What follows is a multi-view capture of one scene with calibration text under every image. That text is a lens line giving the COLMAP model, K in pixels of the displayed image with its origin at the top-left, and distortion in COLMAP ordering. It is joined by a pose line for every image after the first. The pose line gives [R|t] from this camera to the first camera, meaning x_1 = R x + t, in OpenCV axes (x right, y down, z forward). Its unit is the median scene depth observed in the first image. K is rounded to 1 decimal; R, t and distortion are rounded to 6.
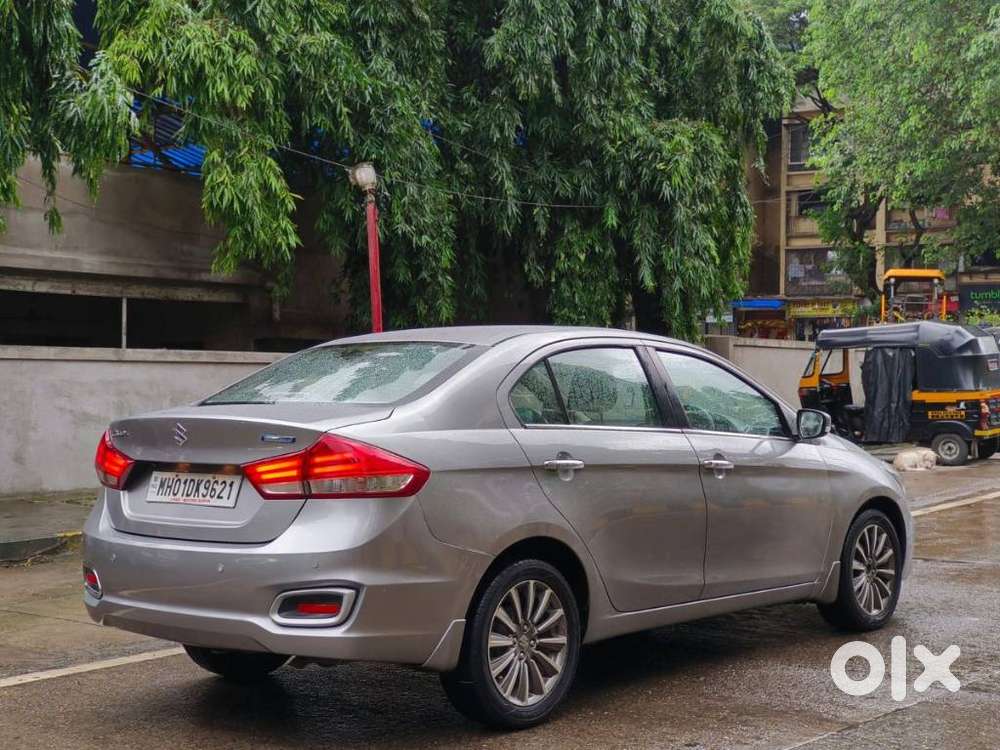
lens RADIAL K [[1491.1, 0, 500.0], [0, 1491.1, 375.0], [0, 0, 1]] dist [0.106495, -0.039924]
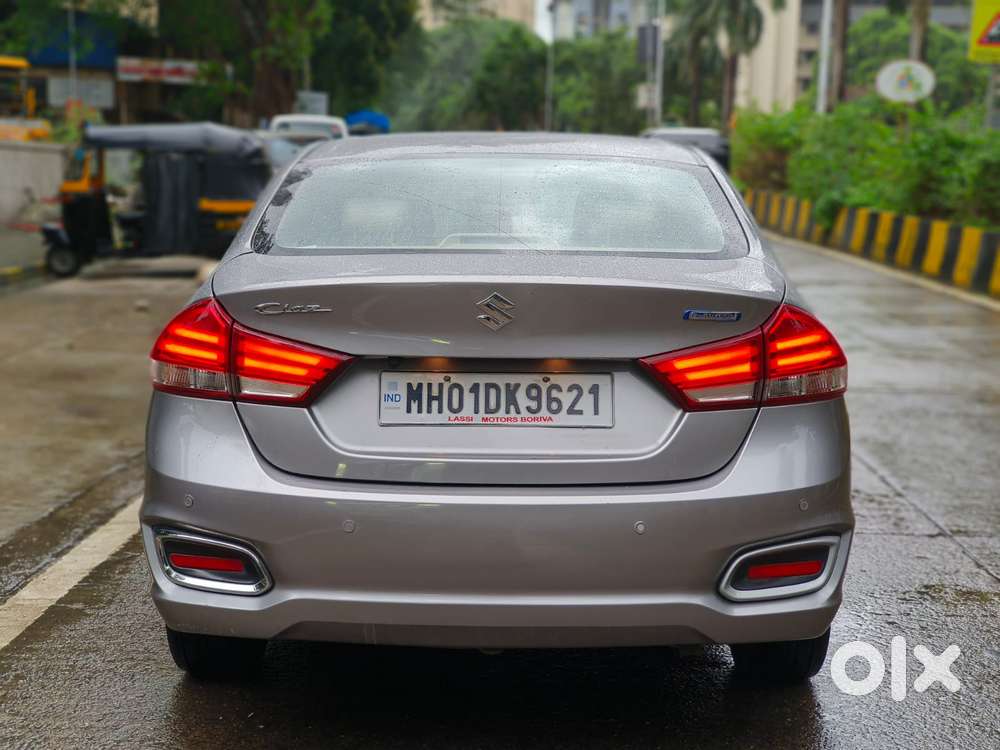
lens RADIAL K [[1491.1, 0, 500.0], [0, 1491.1, 375.0], [0, 0, 1]] dist [0.106495, -0.039924]
pose [[0.767632, -0.066472, 0.637434, -0.575473], [-0.019651, 0.991698, 0.127079, -0.008747], [-0.640589, -0.110077, 0.759953, 0.547293]]
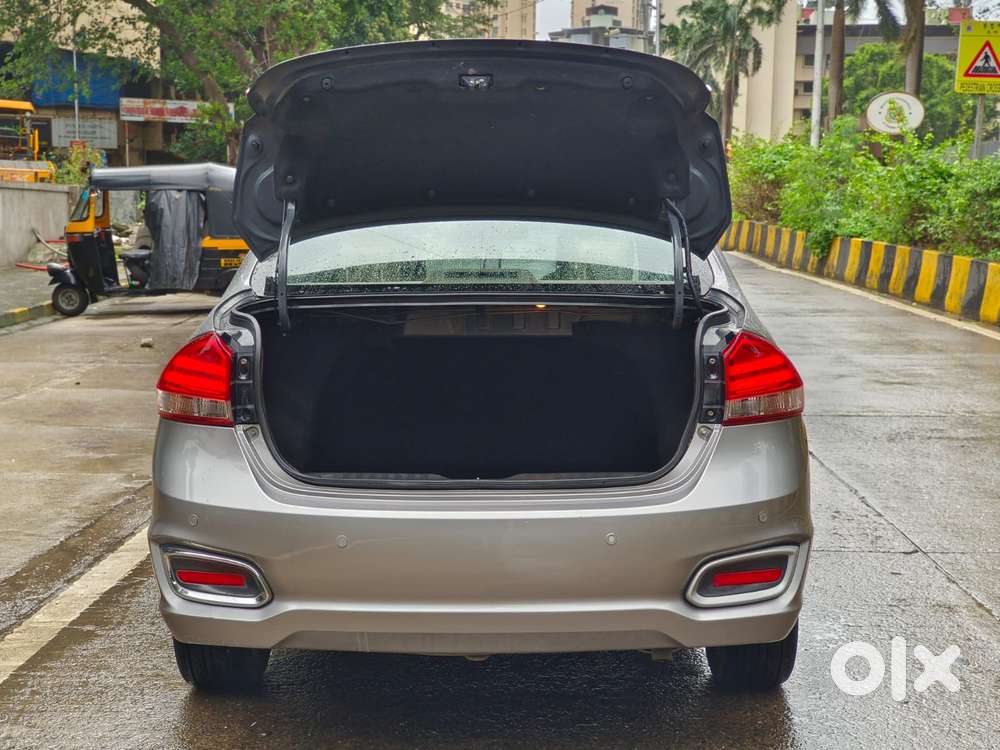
lens RADIAL K [[1491.1, 0, 500.0], [0, 1491.1, 375.0], [0, 0, 1]] dist [0.106495, -0.039924]
pose [[0.768668, -0.061798, 0.636656, -0.598555], [-0.007066, 0.994441, 0.105059, -0.011451], [-0.639609, -0.085254, 0.763958, 0.503895]]
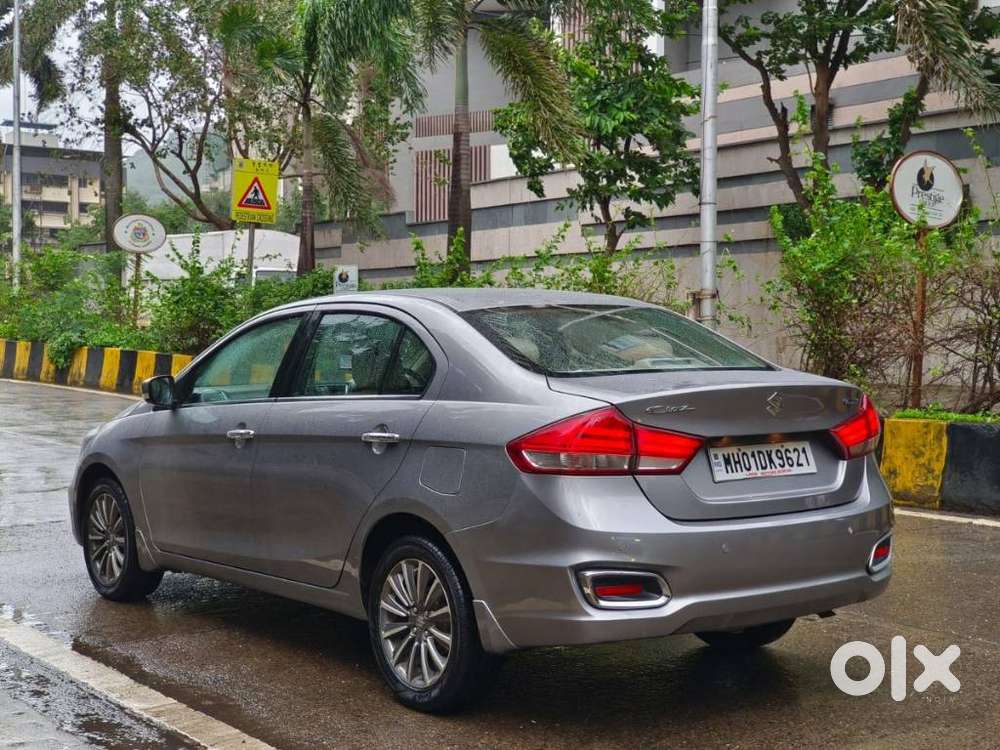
lens RADIAL K [[1491.1, 0, 500.0], [0, 1491.1, 375.0], [0, 0, 1]] dist [0.106495, -0.039924]
pose [[0.197265, -0.025353, 0.980022, -1.138620], [-0.003315, 0.999643, 0.026528, -0.001435], [-0.980345, -0.008482, 0.197111, 0.970468]]
